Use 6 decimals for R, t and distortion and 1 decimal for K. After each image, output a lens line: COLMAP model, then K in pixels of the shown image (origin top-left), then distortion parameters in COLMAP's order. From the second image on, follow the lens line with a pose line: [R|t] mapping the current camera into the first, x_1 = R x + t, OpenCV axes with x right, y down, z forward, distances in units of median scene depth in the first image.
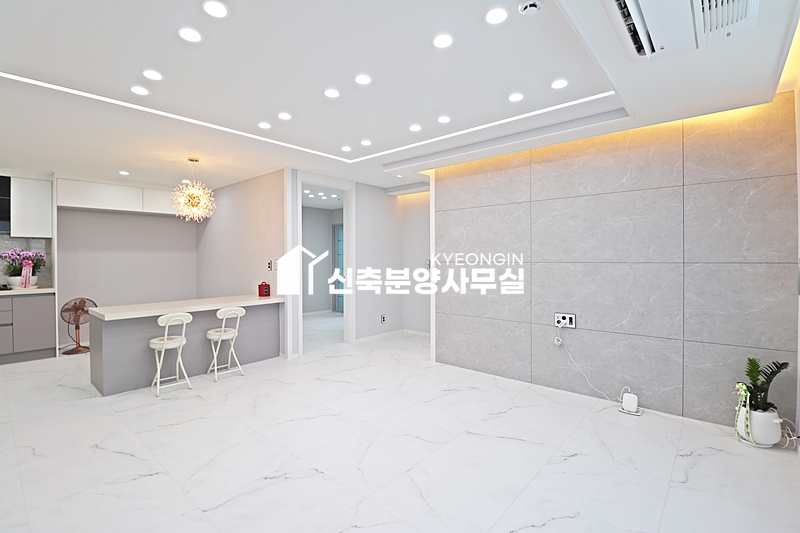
lens RADIAL K [[371.7, 0, 392.9], [0, 371.7, 259.2], [0, 0, 1]] dist [-0.000871, -0.005718]
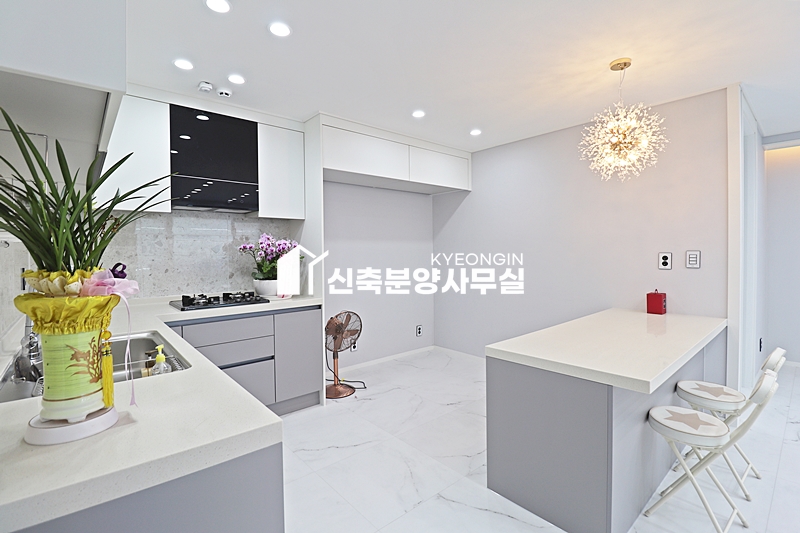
lens RADIAL K [[371.7, 0, 401.2], [0, 371.7, 265.7], [0, 0, 1]] dist [-0.000871, -0.005718]
pose [[0.992166, -0.001831, -0.124910, -0.686707], [0.006048, 0.999424, 0.033393, 0.001966], [0.124777, -0.033887, 0.991606, 0.377218]]
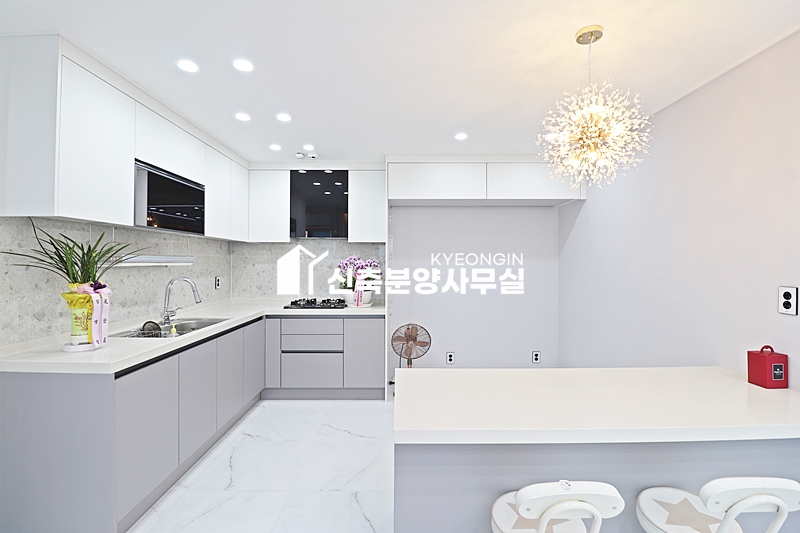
lens RADIAL K [[371.7, 0, 400.7], [0, 371.7, 264.0], [0, 0, 1]] dist [-0.000871, -0.005718]
pose [[0.670816, 0.009025, -0.741569, -0.327889], [-0.009424, 0.999949, 0.003645, -0.016233], [0.741564, 0.004543, 0.670866, 0.508441]]
